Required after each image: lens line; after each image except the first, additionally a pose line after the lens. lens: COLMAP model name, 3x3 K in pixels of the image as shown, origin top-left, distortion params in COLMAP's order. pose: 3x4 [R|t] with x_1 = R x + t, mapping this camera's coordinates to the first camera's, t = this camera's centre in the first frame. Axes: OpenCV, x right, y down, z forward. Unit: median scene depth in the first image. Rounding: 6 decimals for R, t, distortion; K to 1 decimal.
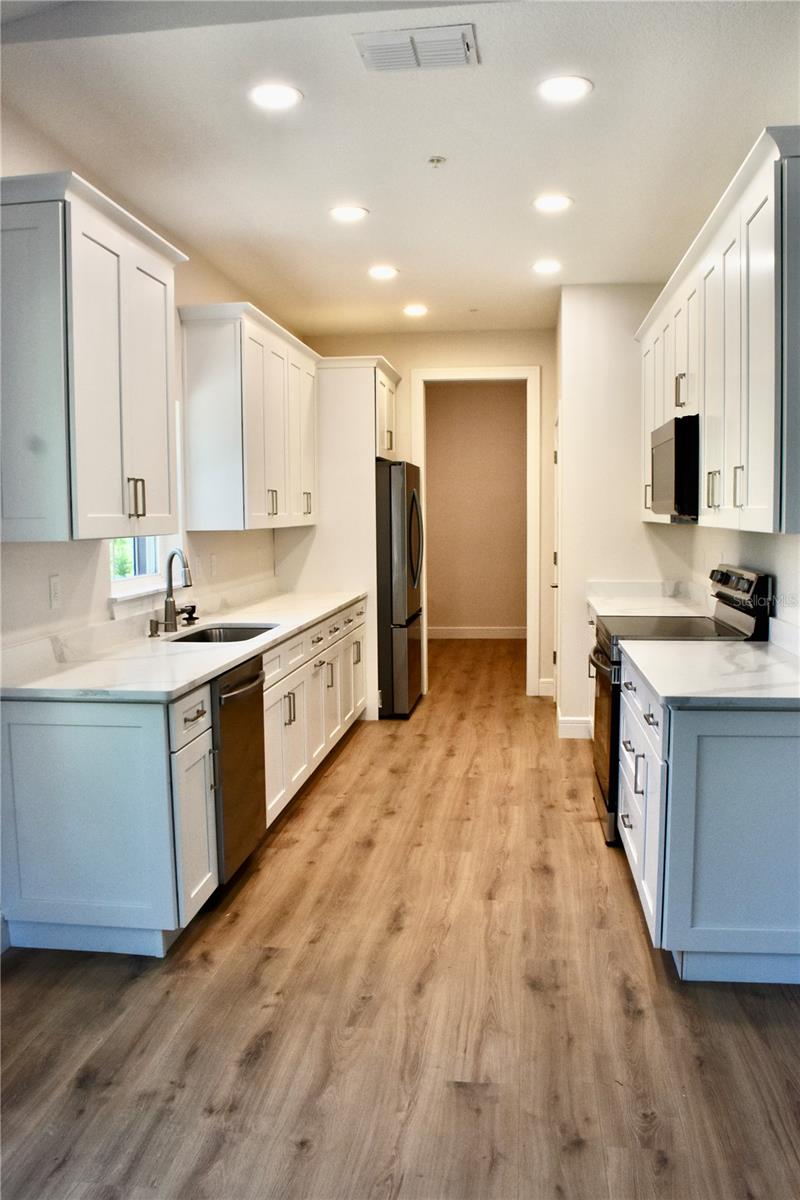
lens RADIAL K [[1075.8, 0, 400.0], [0, 1075.8, 600.0], [0, 0, 1]] dist [-0.167133, 0.135177]
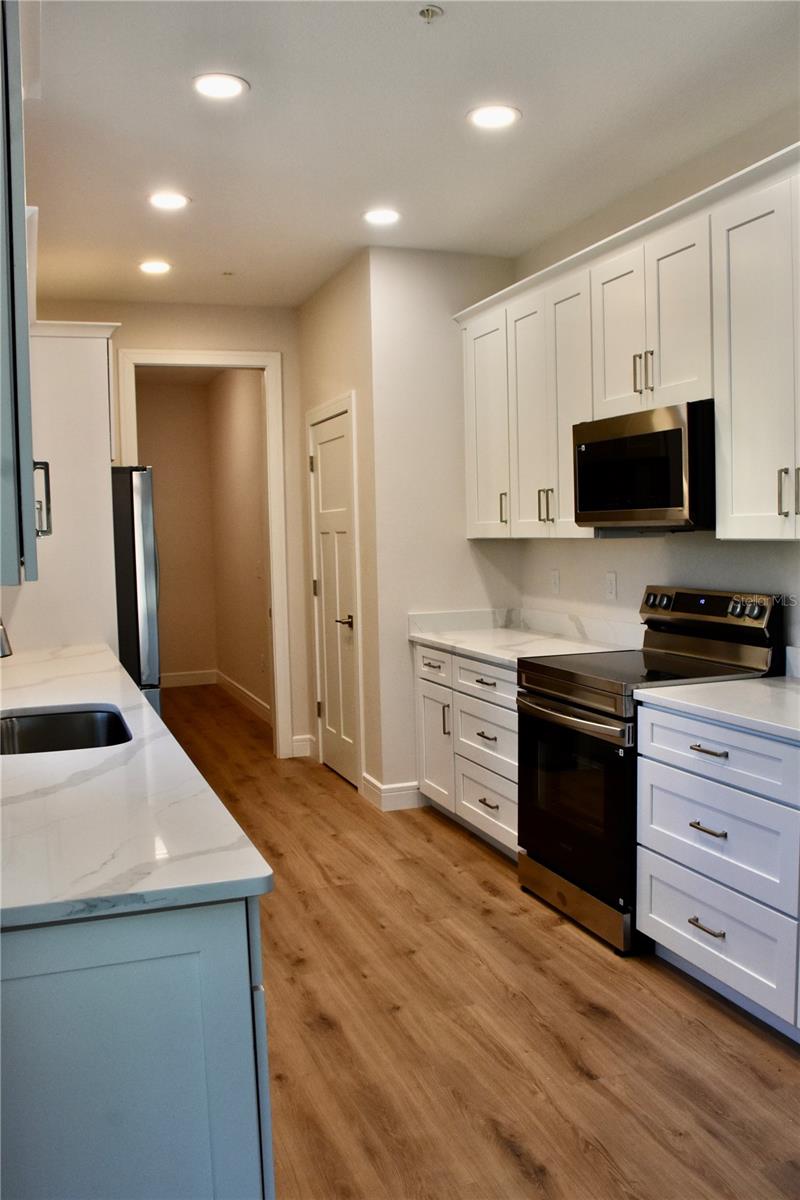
lens RADIAL K [[1075.8, 0, 400.0], [0, 1075.8, 600.0], [0, 0, 1]] dist [-0.167133, 0.135177]
pose [[0.876918, -0.042320, 0.478773, -0.279389], [0.054553, 0.998443, -0.011664, -0.024416], [-0.477533, 0.036347, 0.877861, 0.372599]]
